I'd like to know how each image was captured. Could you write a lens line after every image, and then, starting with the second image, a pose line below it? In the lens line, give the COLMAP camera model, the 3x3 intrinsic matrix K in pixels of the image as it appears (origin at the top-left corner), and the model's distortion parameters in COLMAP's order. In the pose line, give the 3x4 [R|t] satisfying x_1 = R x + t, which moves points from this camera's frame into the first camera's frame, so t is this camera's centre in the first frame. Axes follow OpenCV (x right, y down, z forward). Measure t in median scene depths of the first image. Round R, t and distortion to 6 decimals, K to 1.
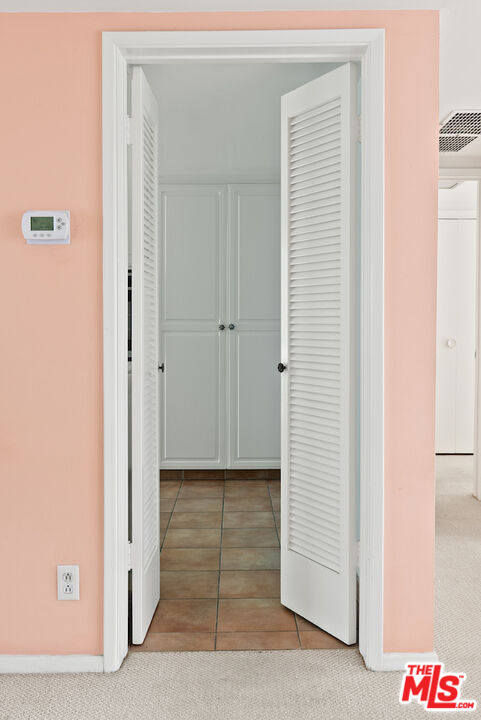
lens RADIAL K [[695.6, 0, 242.1], [0, 695.6, 346.4], [0, 0, 1]] dist [0.002165, 0.008727]
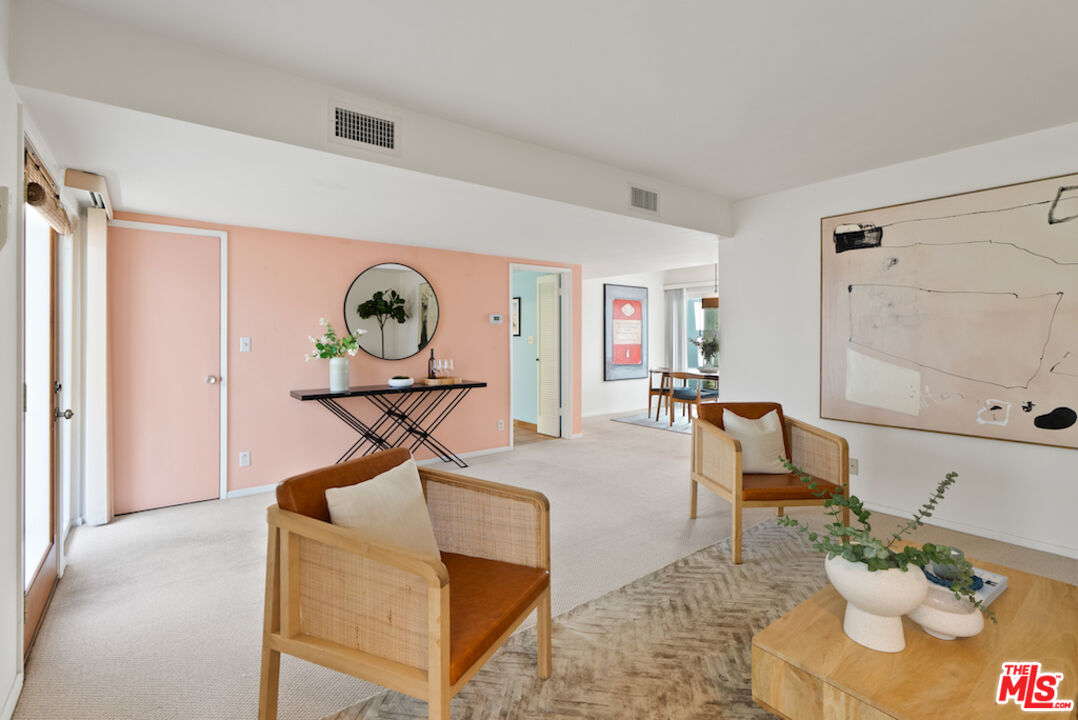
lens RADIAL K [[502.8, 0, 535.9], [0, 502.8, 337.3], [0, 0, 1]] dist [-0.001250, 0.000169]
pose [[0.794257, -0.005678, 0.607556, -1.579340], [0.017614, 0.999751, -0.013683, -0.046531], [-0.607327, 0.021569, 0.794159, -1.026740]]
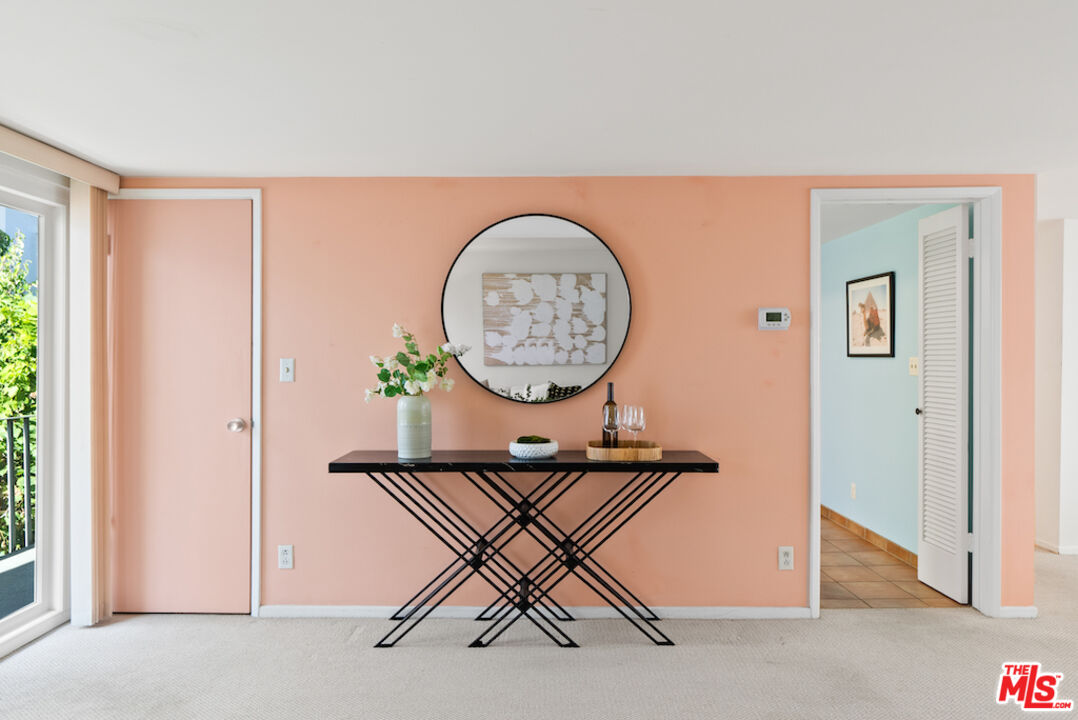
lens RADIAL K [[715.8, 0, 539.0], [0, 715.8, 360.0], [0, 0, 1]] dist [-0.001208, 0.000983]
pose [[0.999945, -0.002880, -0.010088, -0.759243], [0.002699, 0.999835, -0.017961, -0.055738], [0.010138, 0.017933, 0.999788, -0.535389]]
